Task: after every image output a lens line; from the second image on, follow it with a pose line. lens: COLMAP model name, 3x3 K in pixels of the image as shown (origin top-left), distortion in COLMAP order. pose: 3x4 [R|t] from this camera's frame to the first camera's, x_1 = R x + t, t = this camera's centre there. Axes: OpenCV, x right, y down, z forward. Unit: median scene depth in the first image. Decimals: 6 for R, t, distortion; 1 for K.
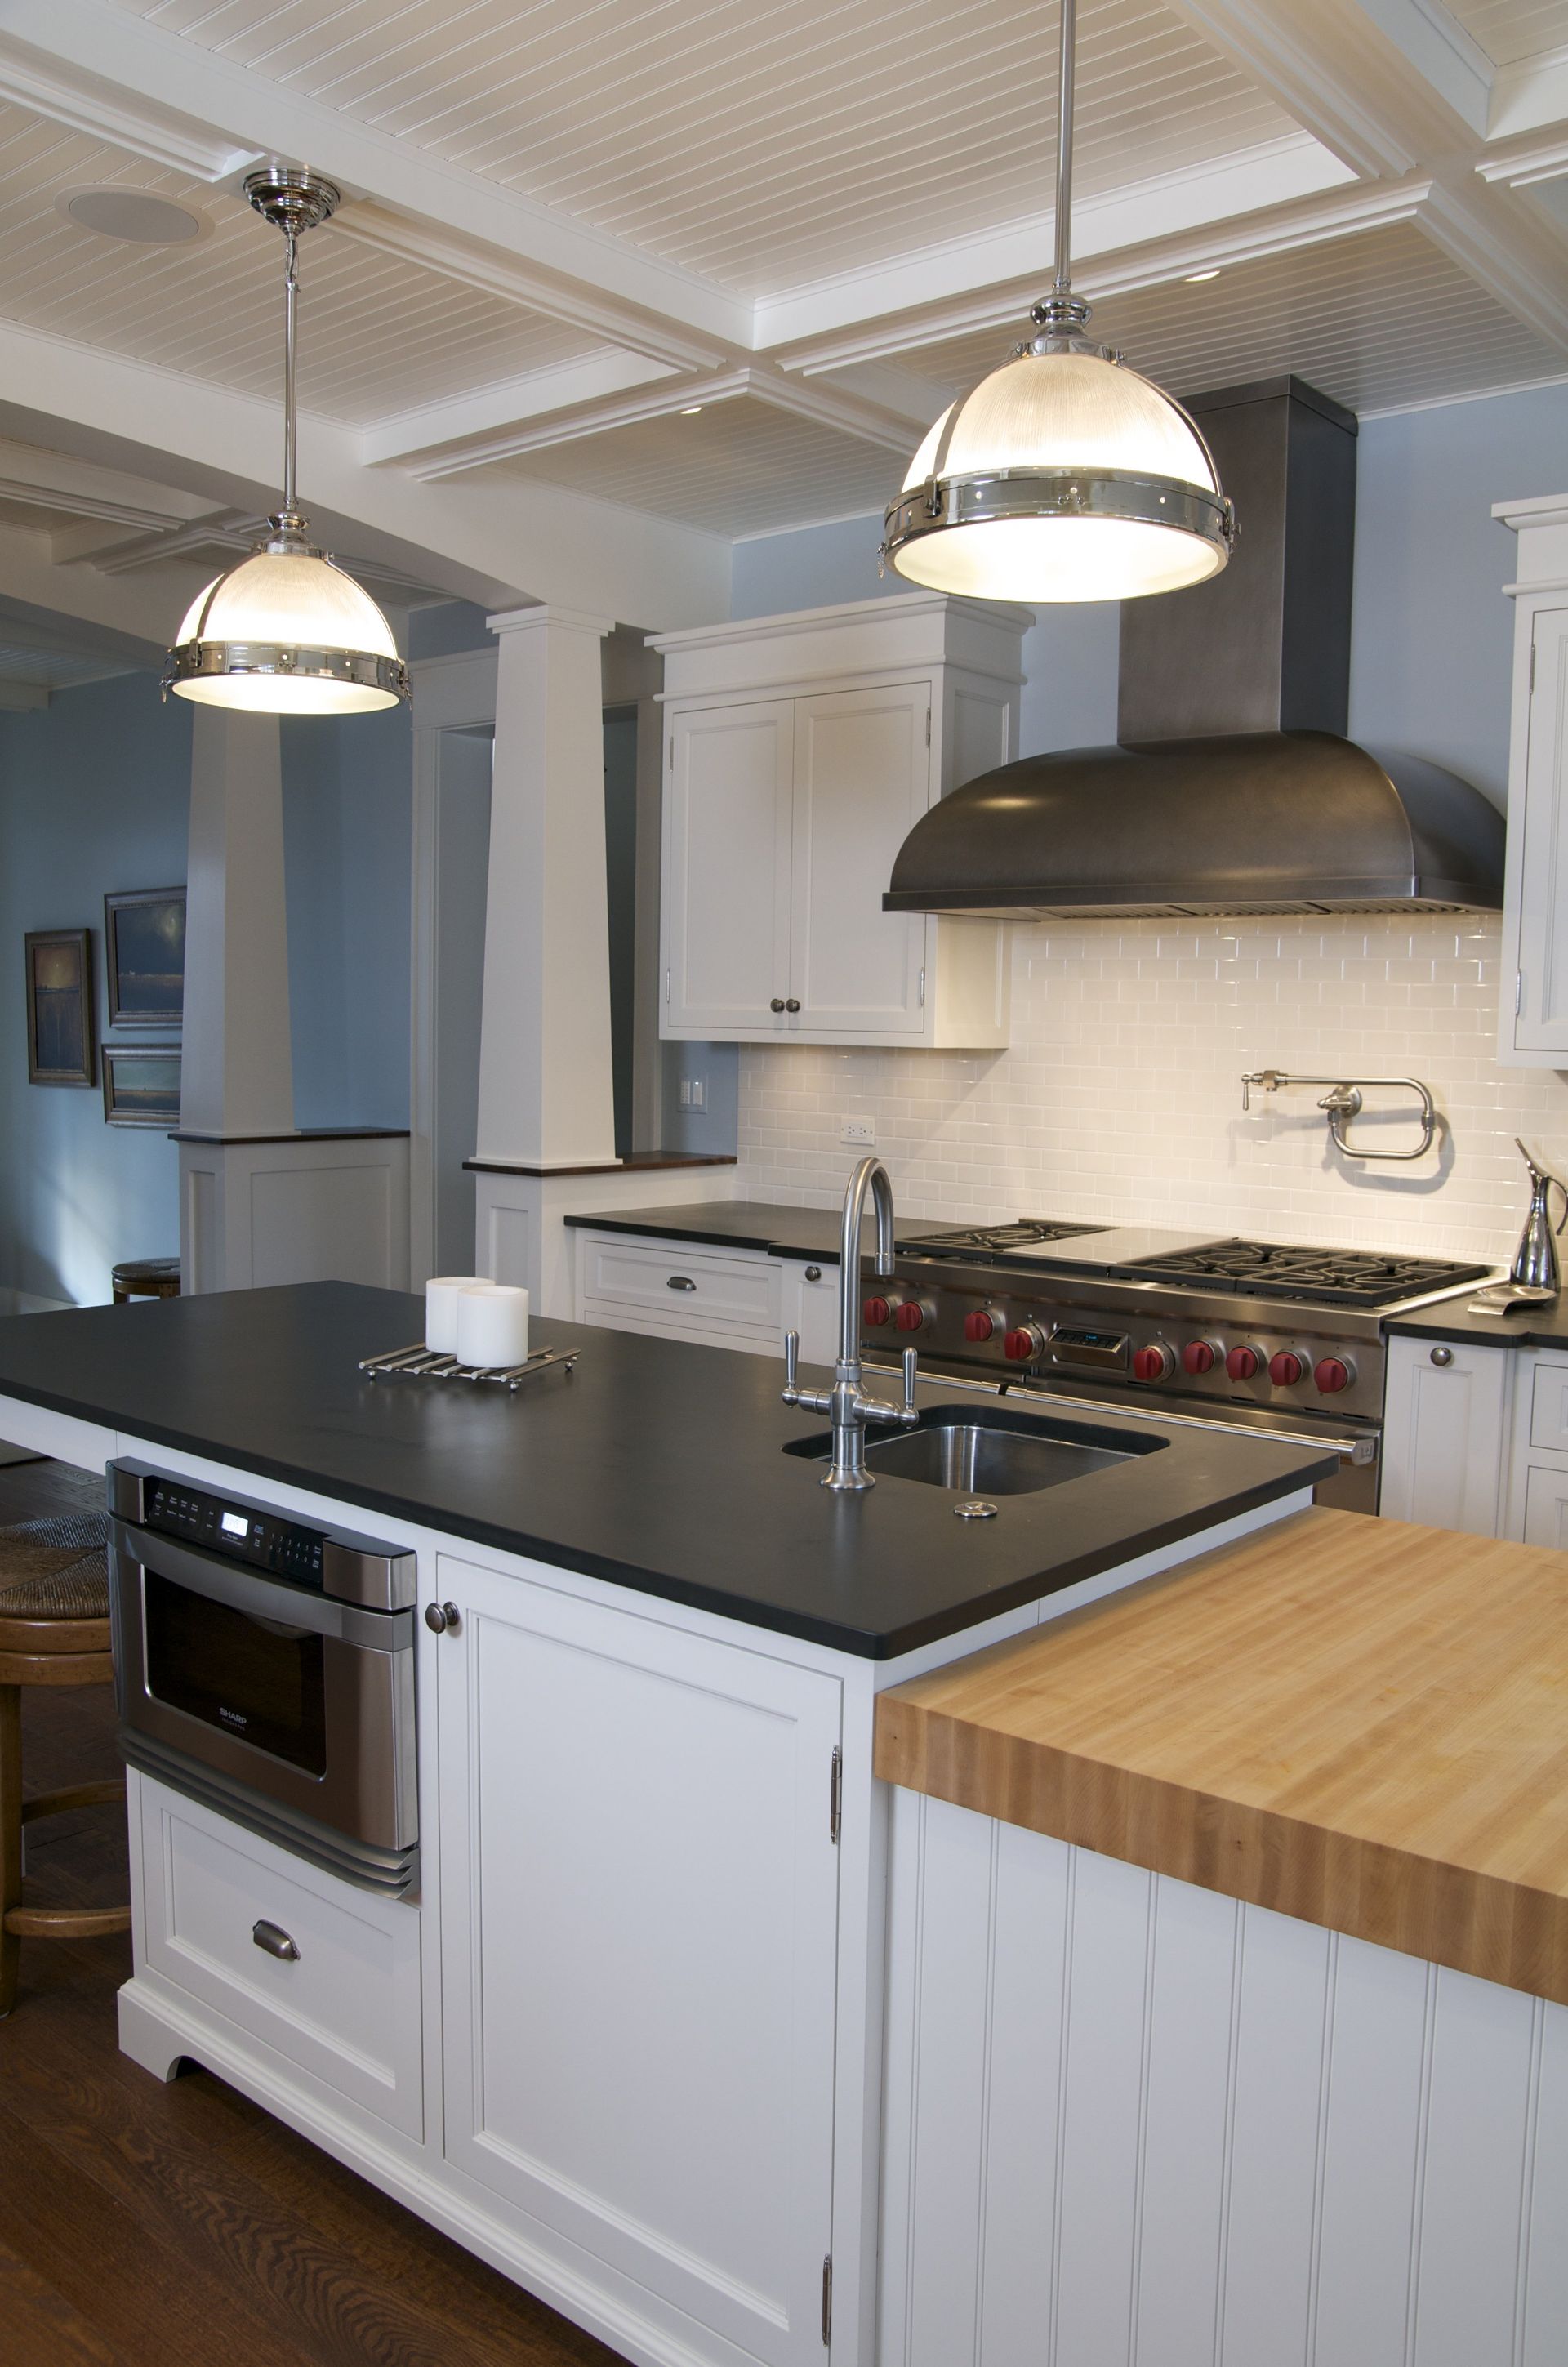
lens RADIAL K [[1880.5, 0, 806.6], [0, 1880.5, 1197.3], [0, 0, 1]] dist [-0.124427, 0.121311]
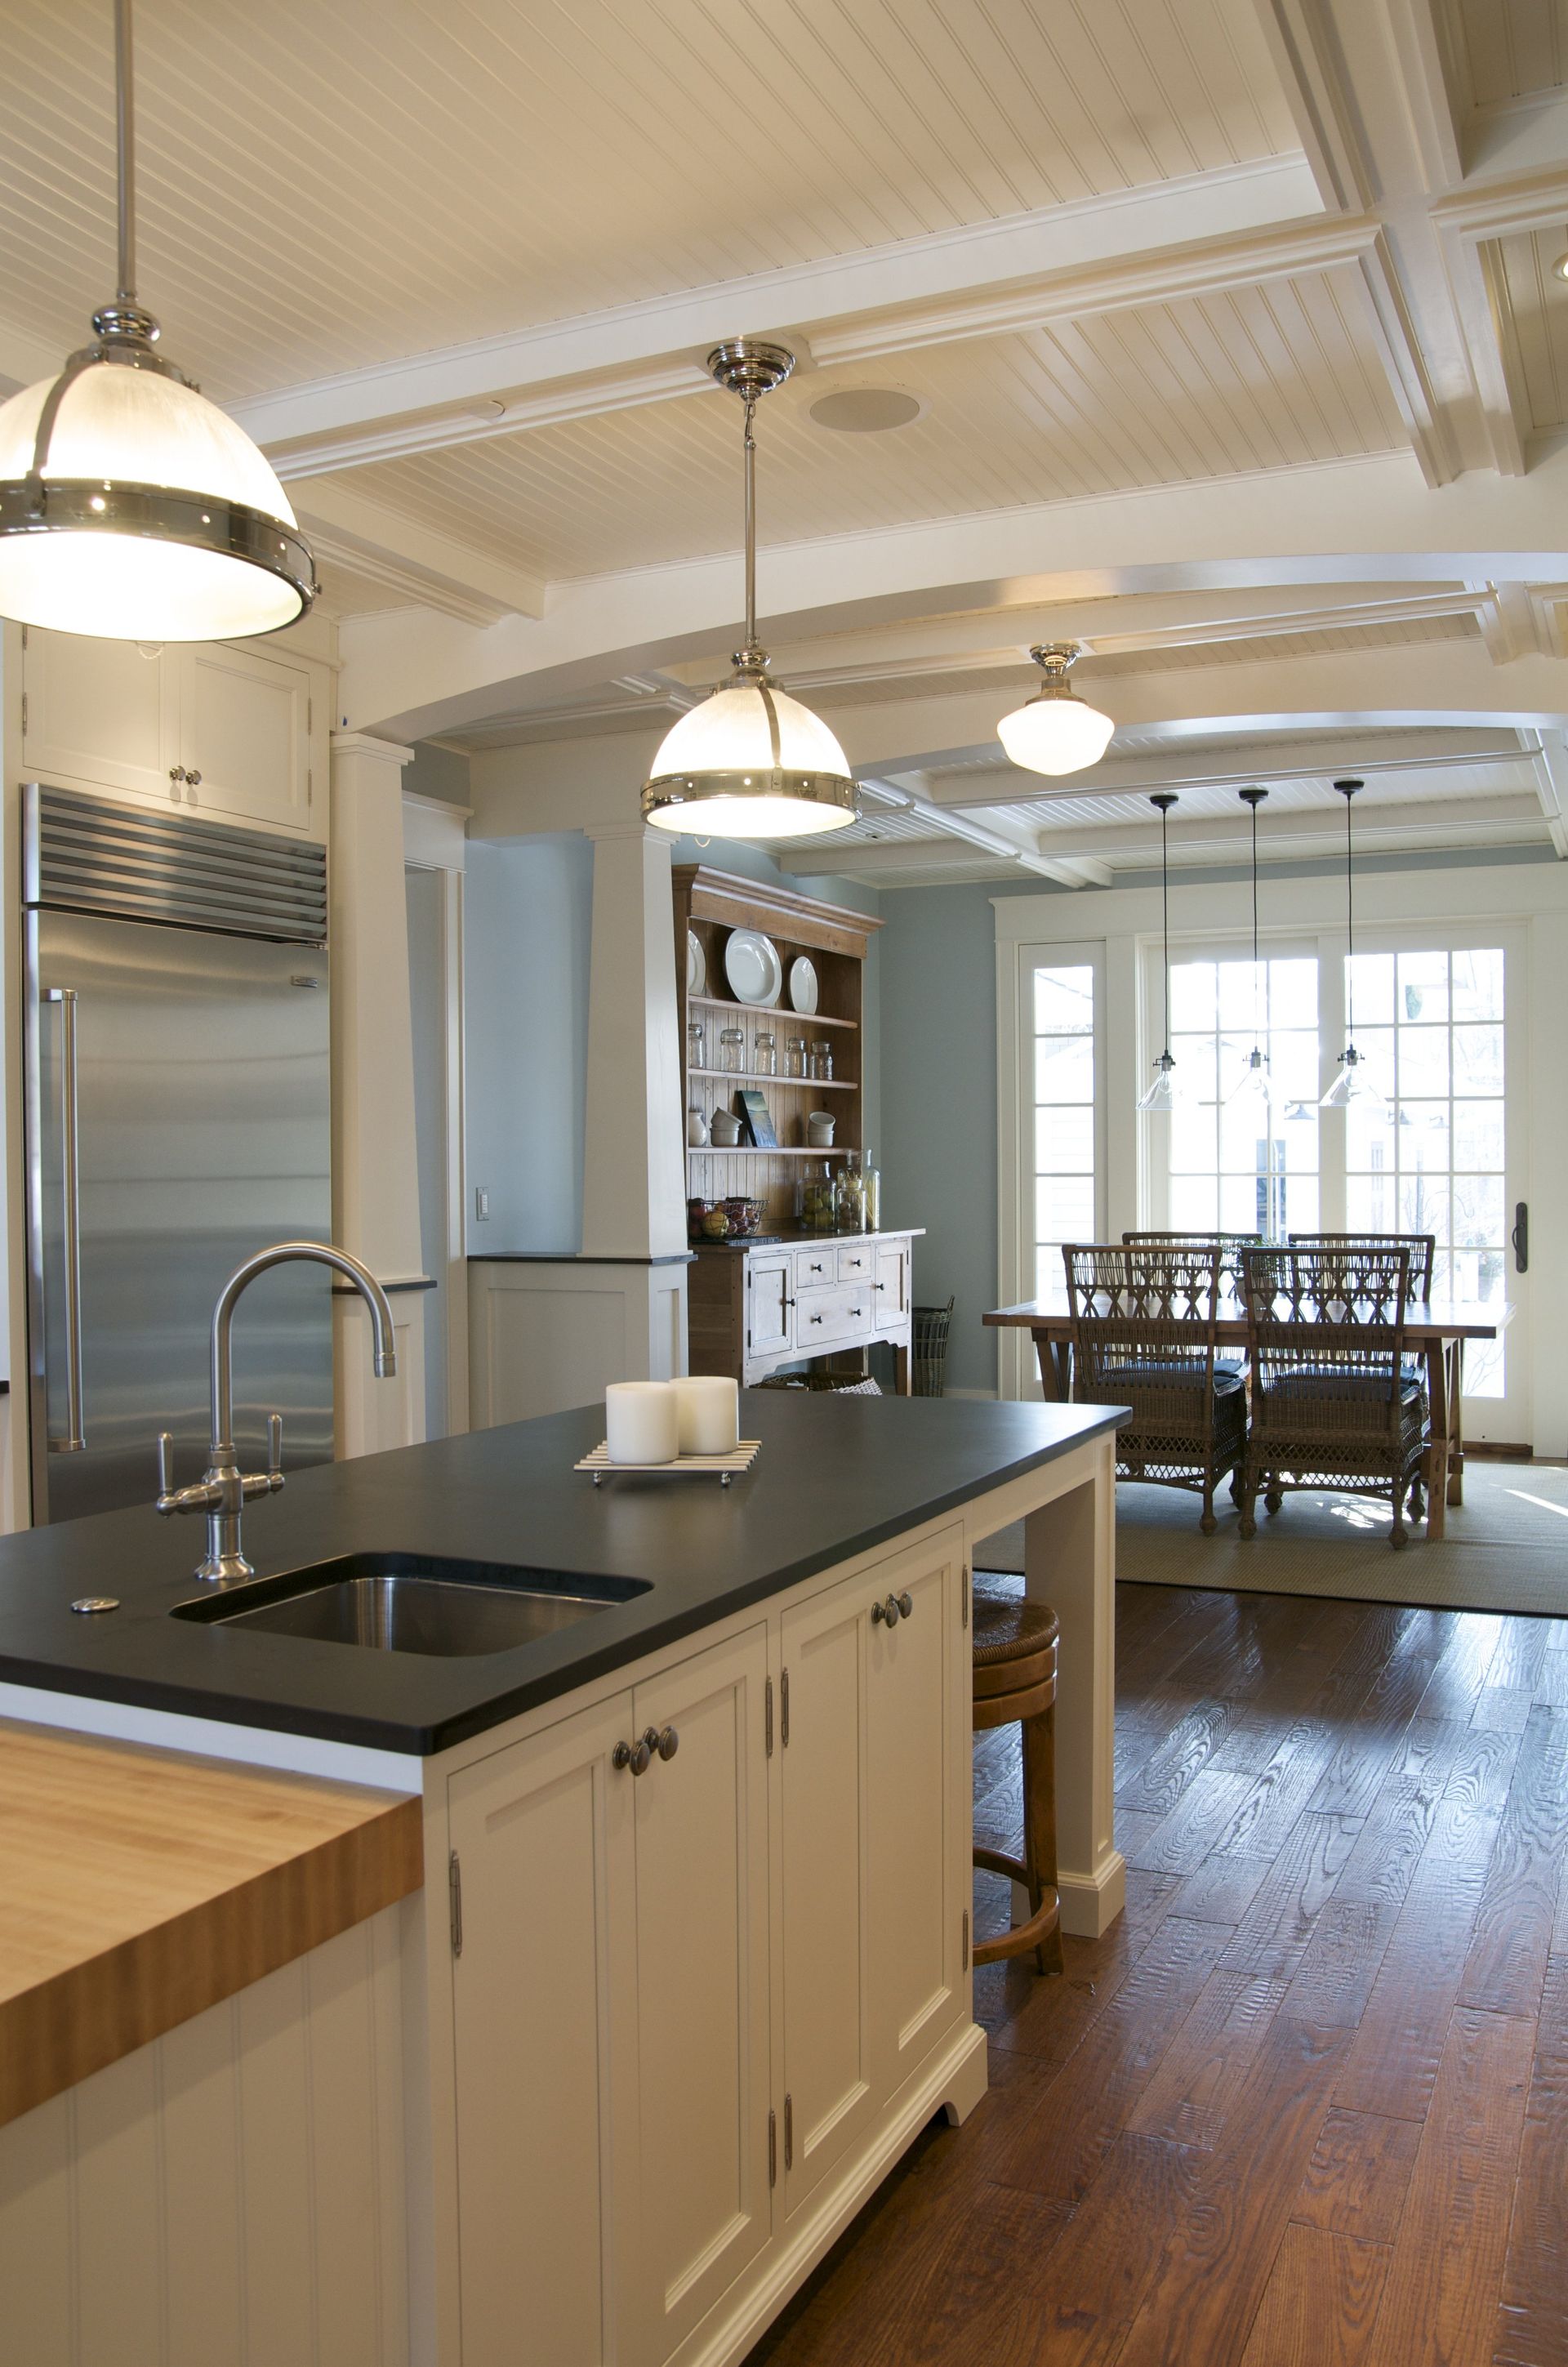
lens RADIAL K [[1880.5, 0, 808.3], [0, 1880.5, 1191.6], [0, 0, 1]] dist [-0.124427, 0.121311]
pose [[0.252809, -0.003123, -0.967511, 0.755618], [-0.084295, 0.996121, -0.025241, -0.033329], [0.963837, 0.087937, 0.251565, 0.765035]]
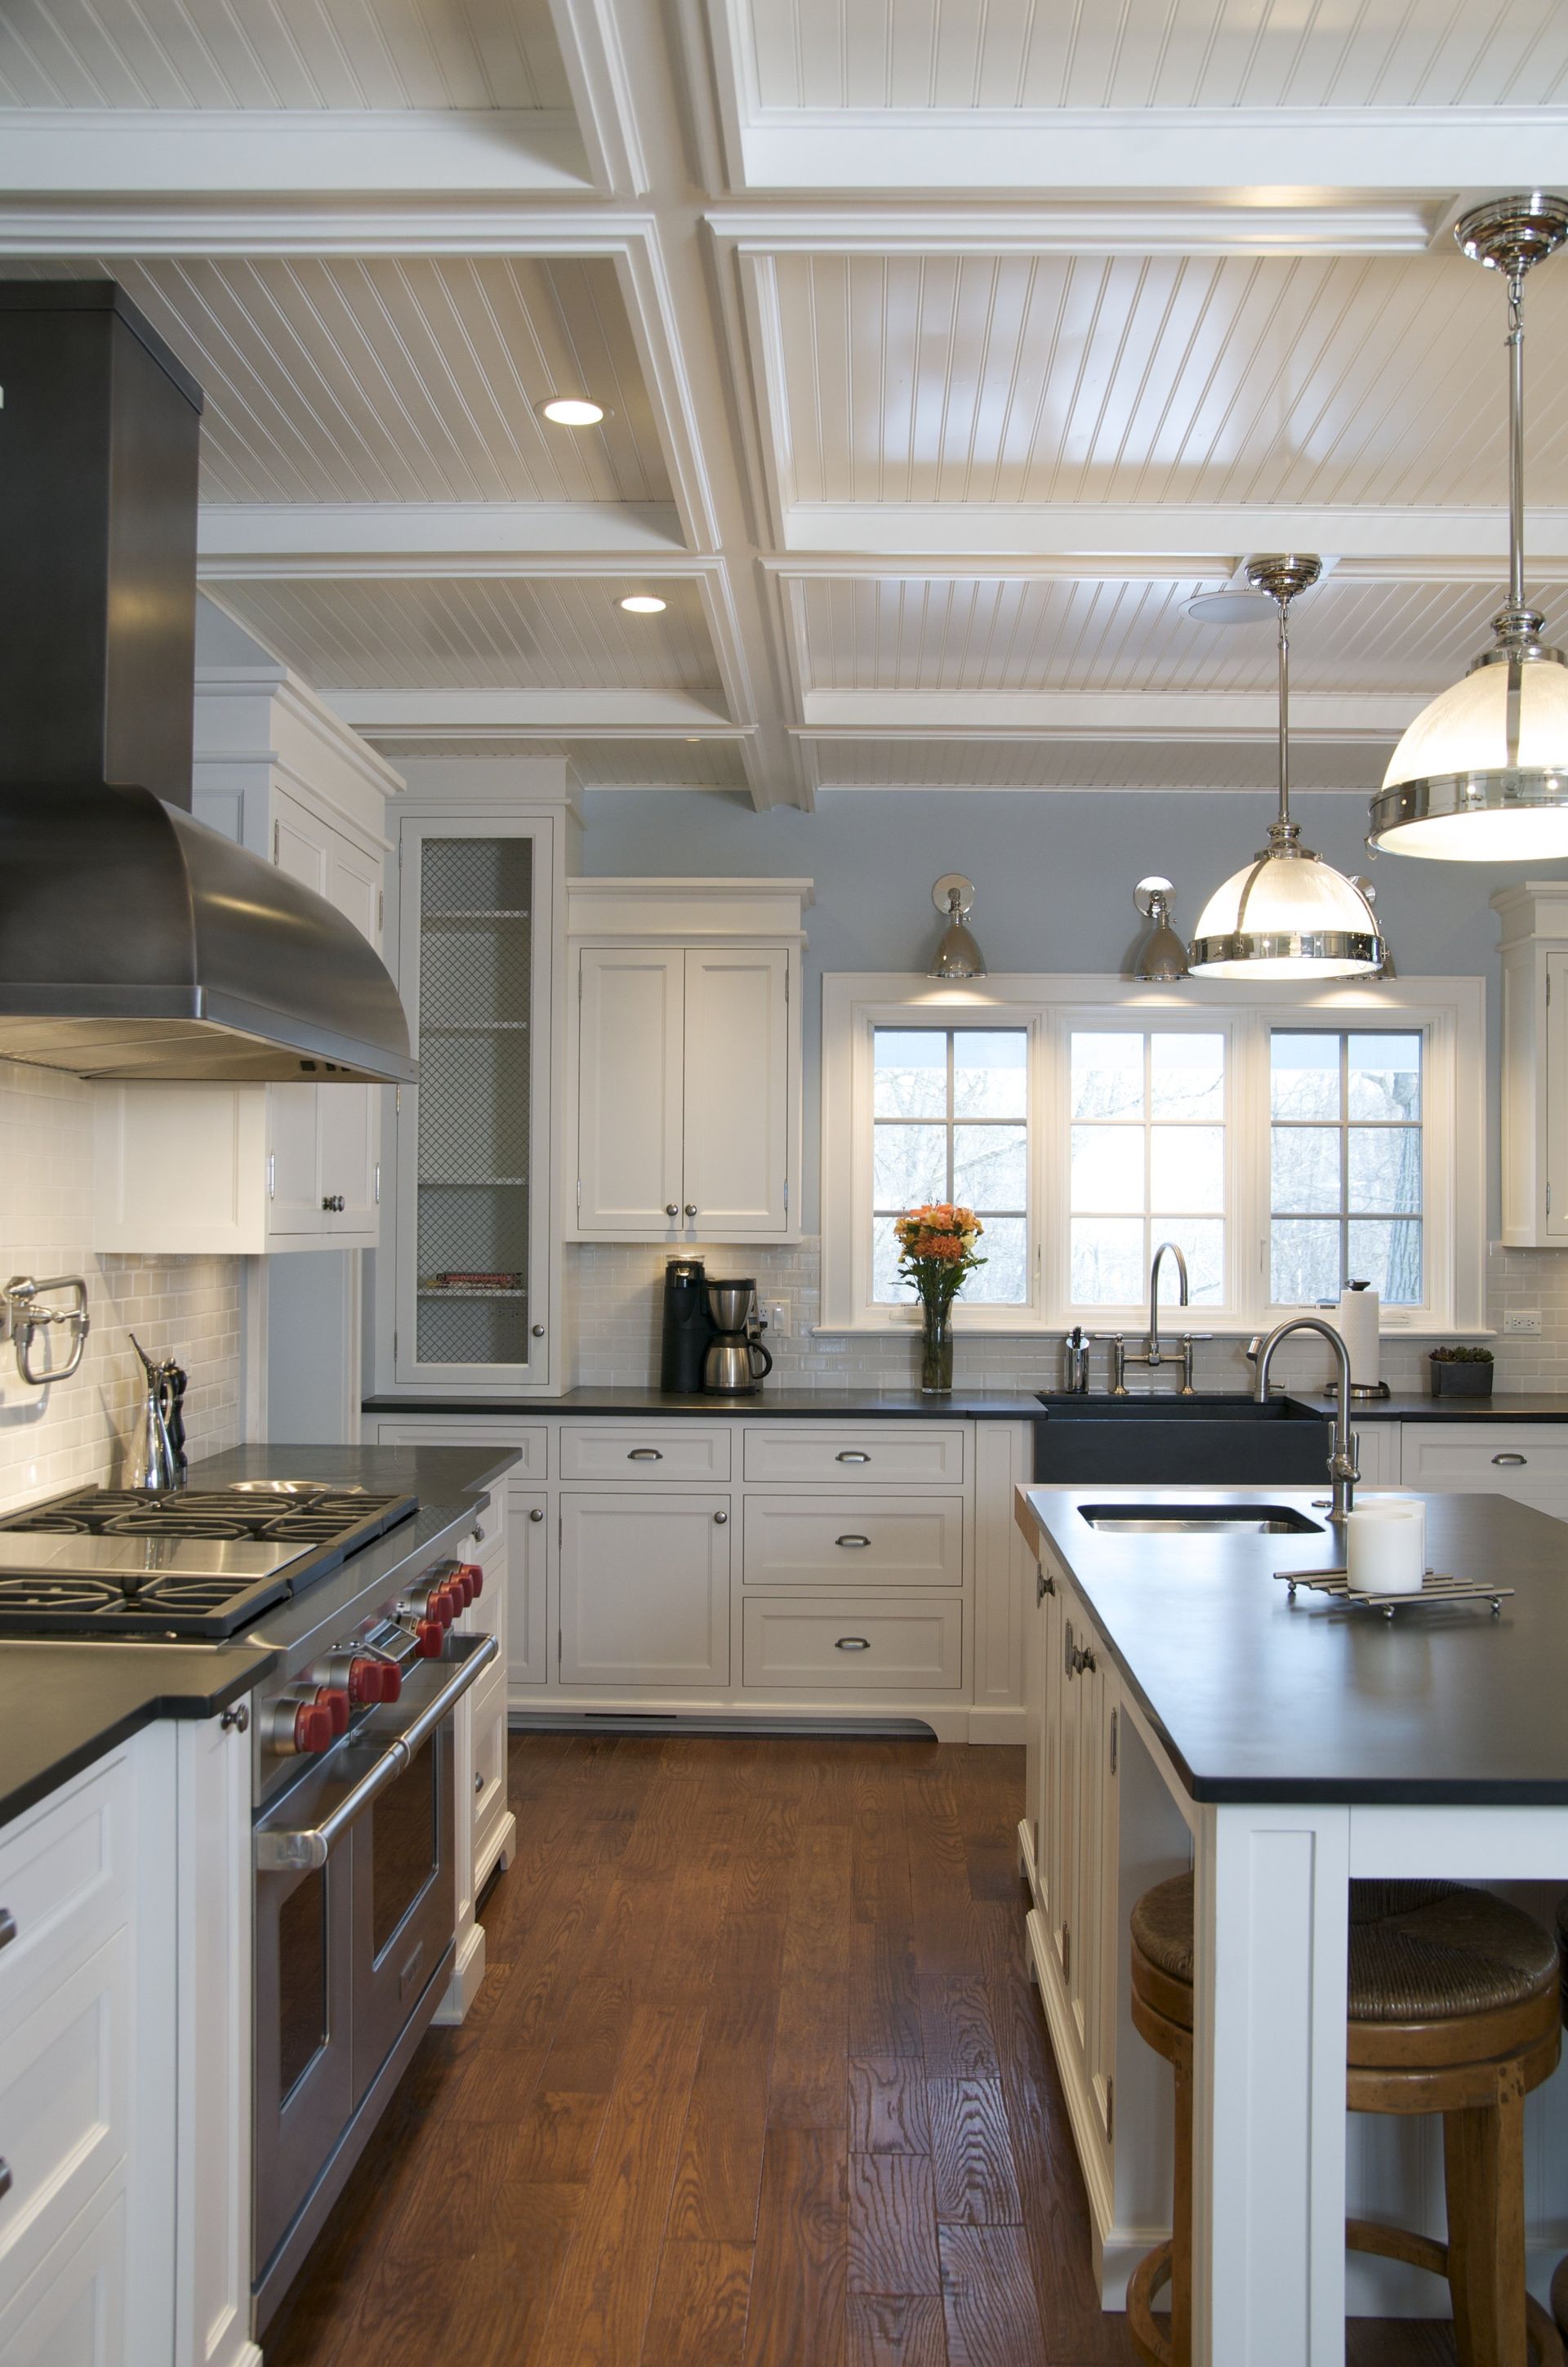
lens RADIAL K [[2097.6, 0, 804.7], [0, 2097.6, 1196.5], [0, 0, 1]] dist [-0.083650, 0.103260]
pose [[-0.615672, -0.014252, 0.787873, -0.806579], [0.056627, 0.996451, 0.062275, -0.186920], [-0.785965, 0.082956, -0.612680, 1.790638]]
